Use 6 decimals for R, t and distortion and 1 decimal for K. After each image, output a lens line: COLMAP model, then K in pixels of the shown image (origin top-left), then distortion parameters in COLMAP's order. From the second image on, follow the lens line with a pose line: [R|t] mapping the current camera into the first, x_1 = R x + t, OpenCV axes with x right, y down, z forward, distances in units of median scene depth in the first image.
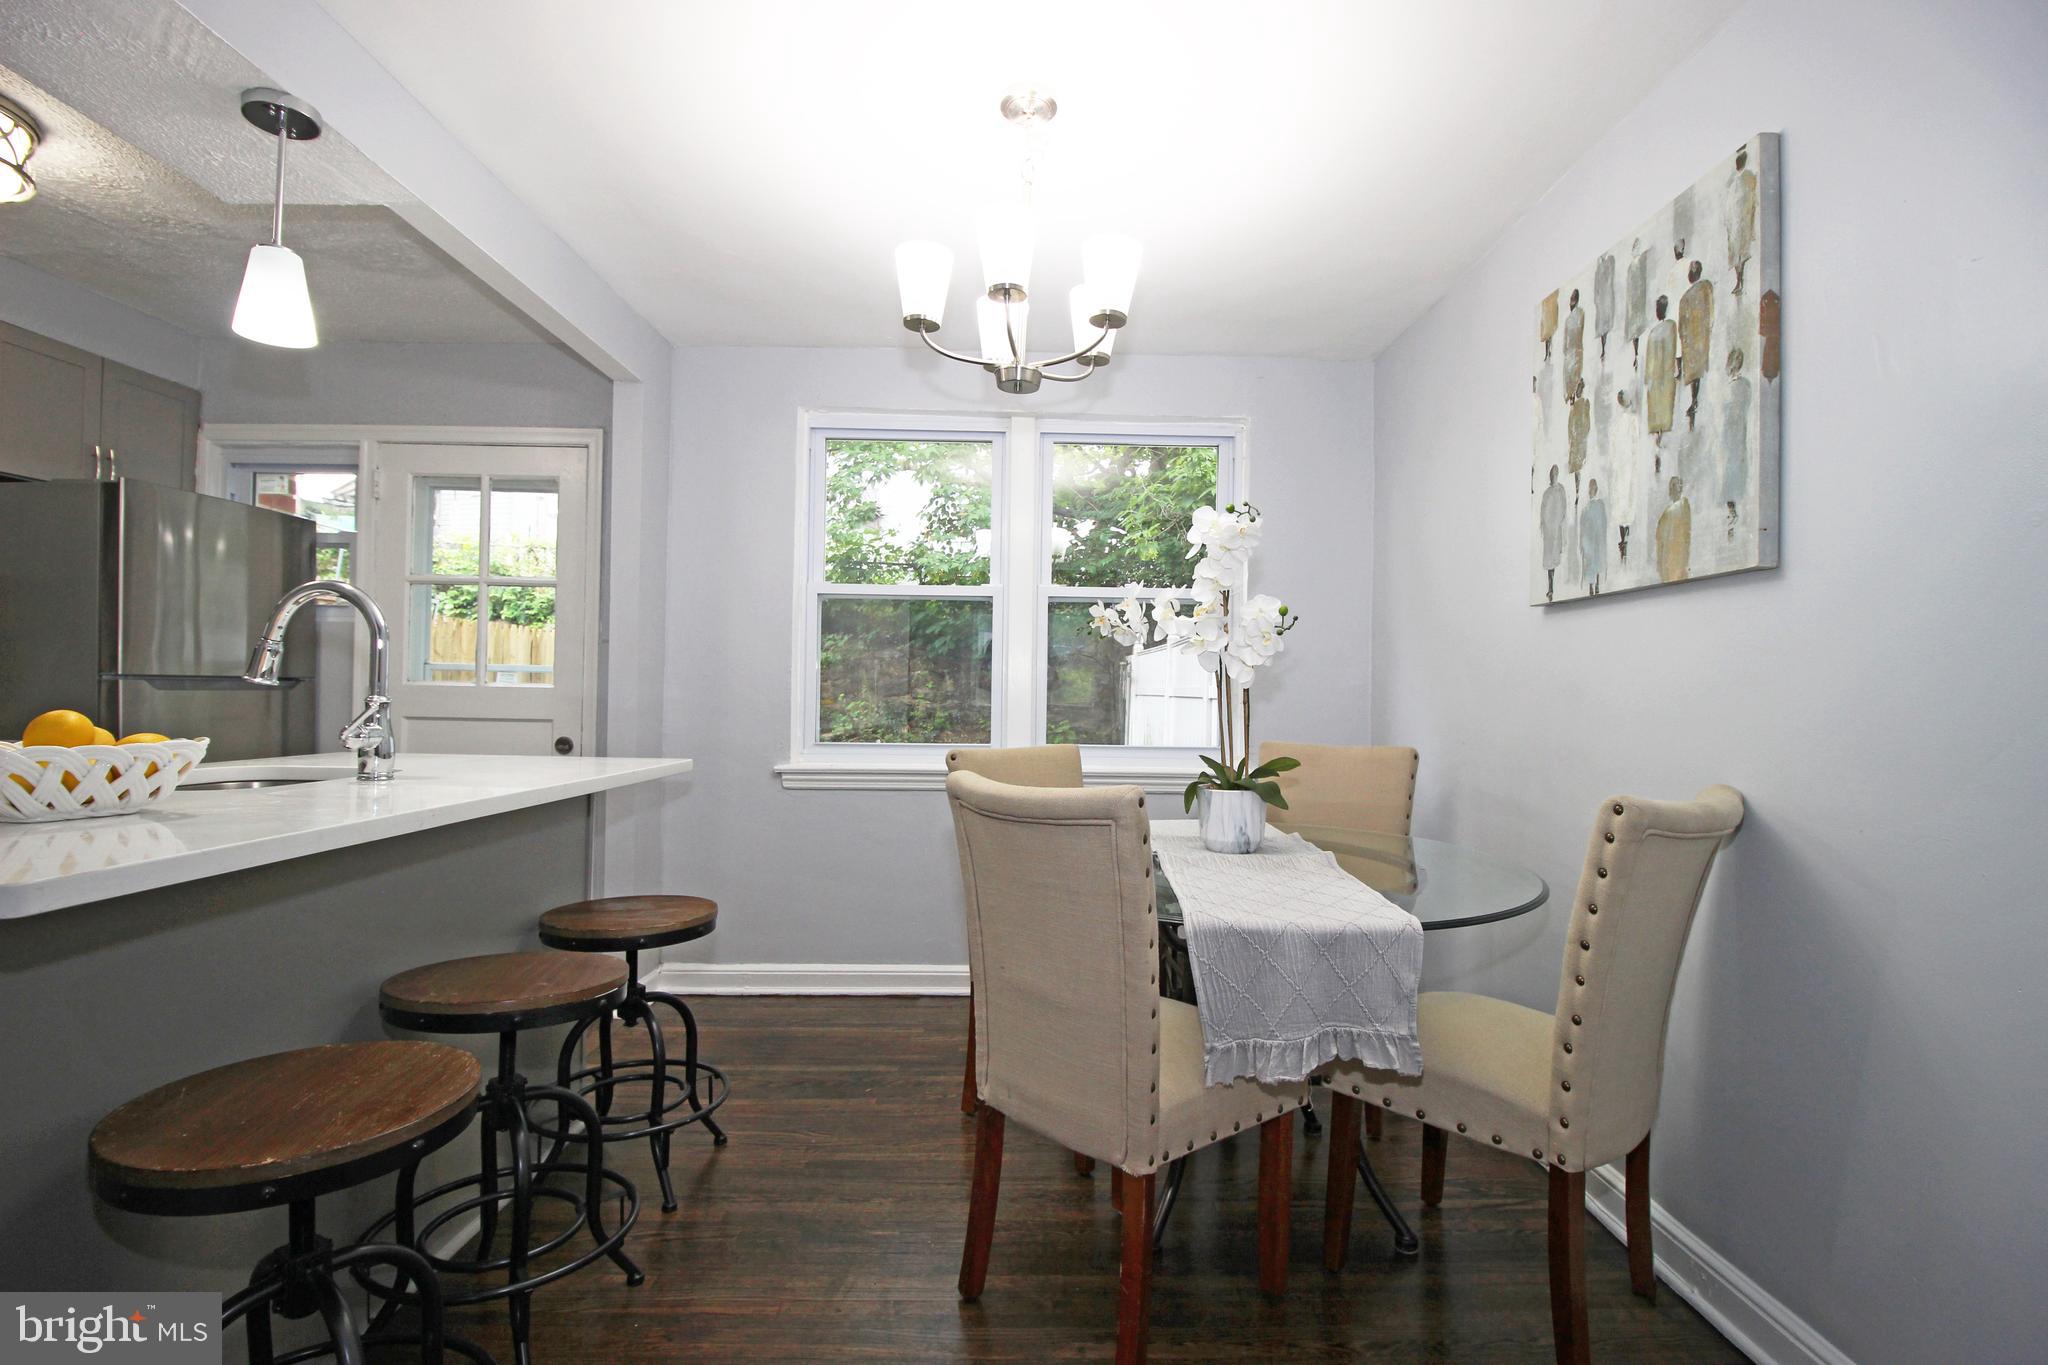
lens RADIAL K [[952.5, 0, 1031.0], [0, 952.5, 679.7], [0, 0, 1]] dist [-0.009647, -0.007442]
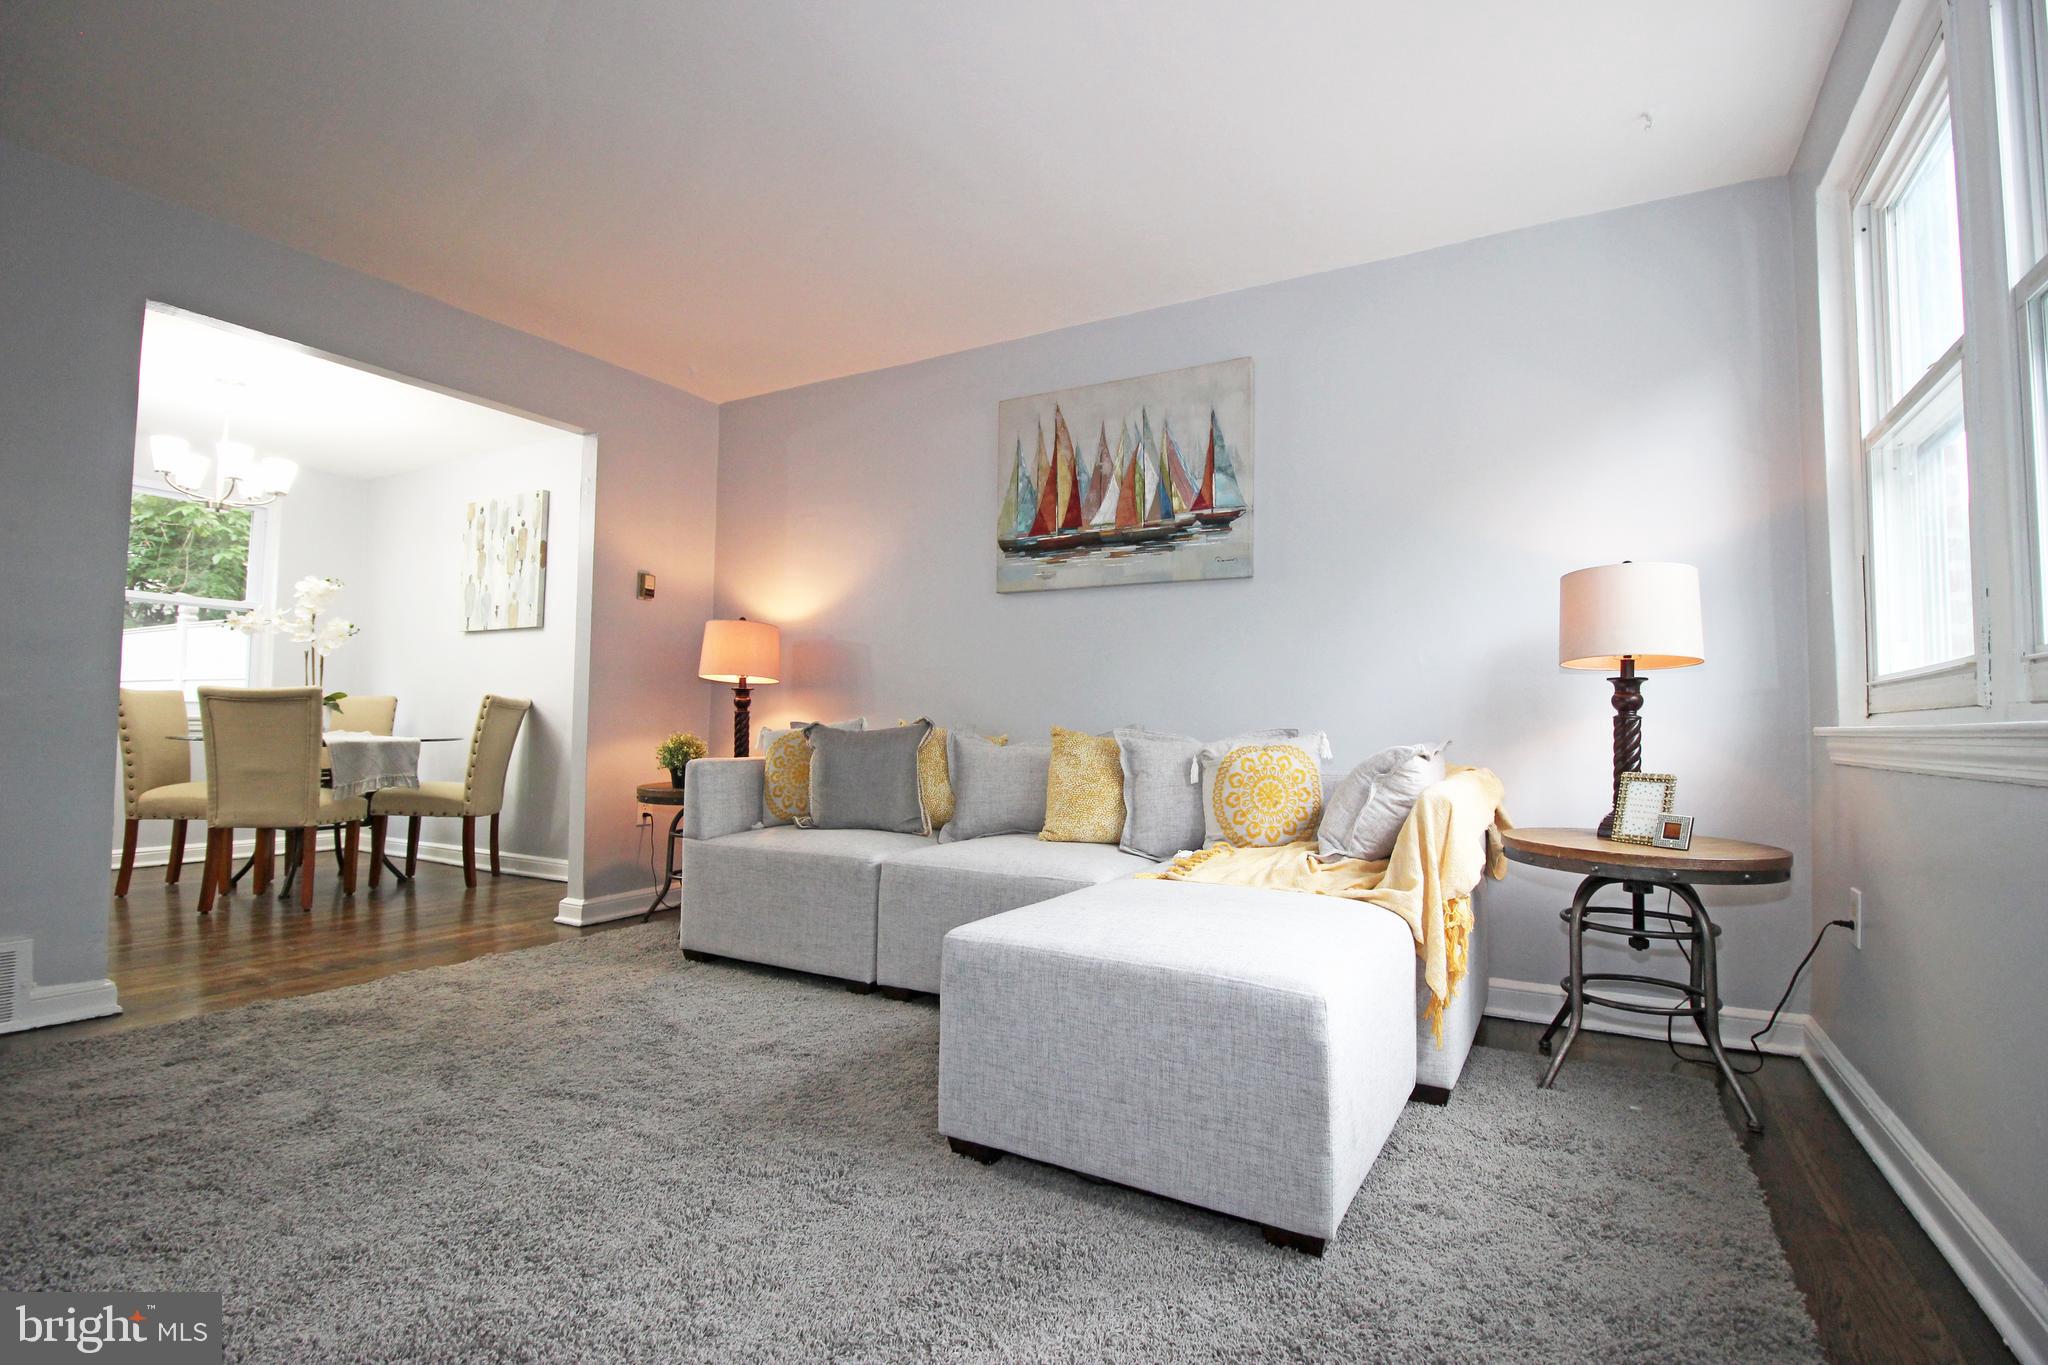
lens RADIAL K [[952.5, 0, 1042.3], [0, 952.5, 684.9], [0, 0, 1]] dist [-0.009647, -0.007442]
pose [[0.485310, 0.030106, 0.873823, -1.014496], [-0.018759, 0.999536, -0.024019, 0.105208], [-0.874141, -0.004735, 0.485650, -1.740134]]
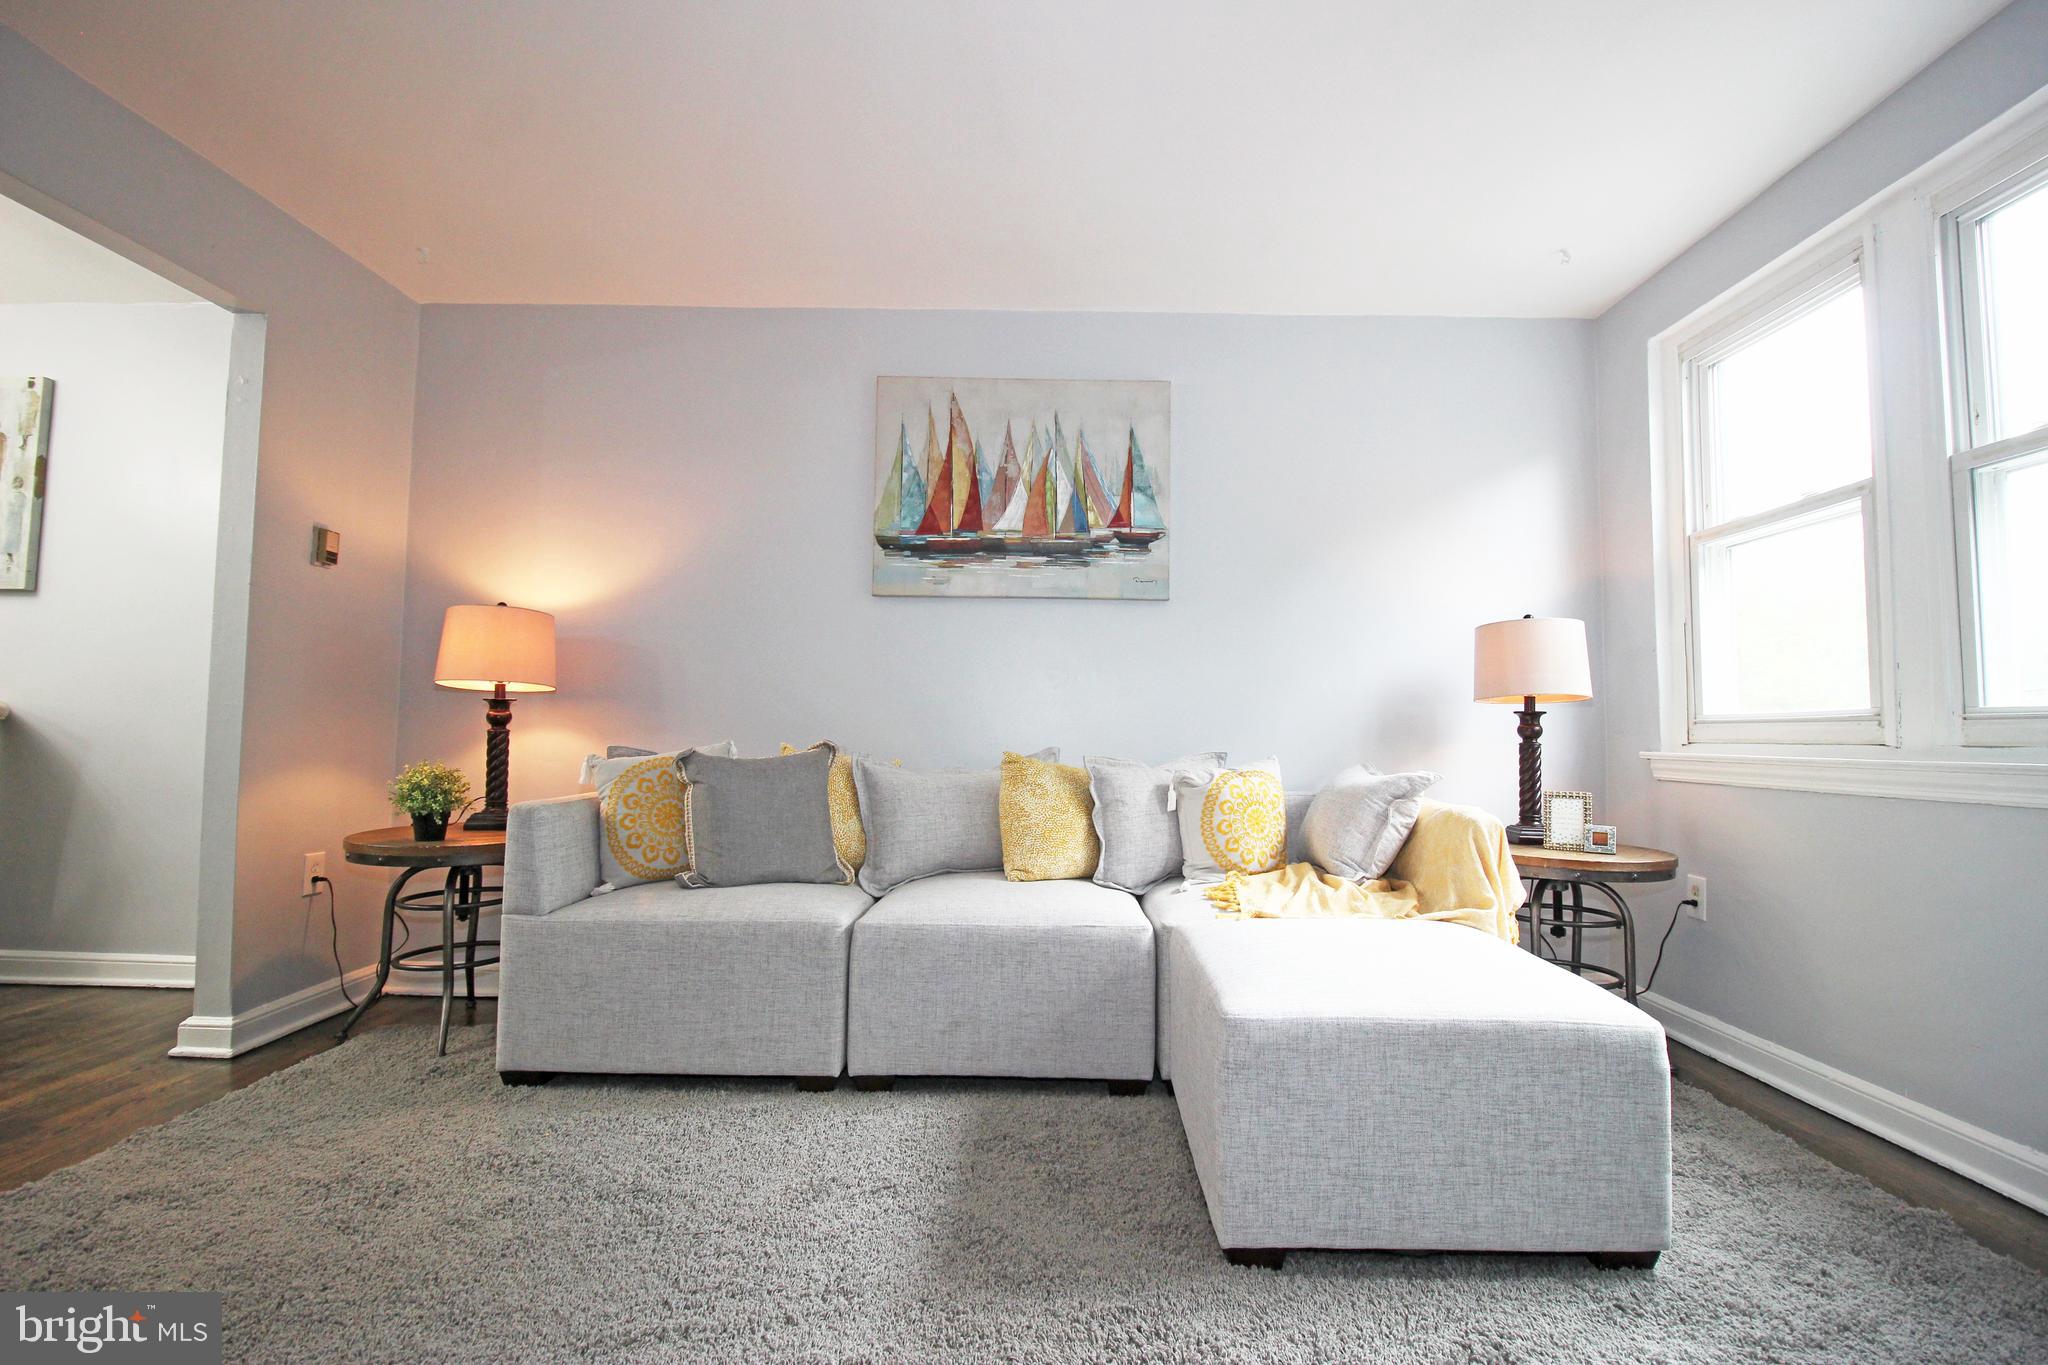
lens RADIAL K [[952.5, 0, 1027.7], [0, 952.5, 680.2], [0, 0, 1]] dist [-0.009647, -0.007442]
pose [[-0.009071, 0.037150, 0.999269, -1.054016], [-0.027175, 0.998931, -0.037384, 0.078565], [-0.999590, -0.027494, -0.008052, -0.969621]]
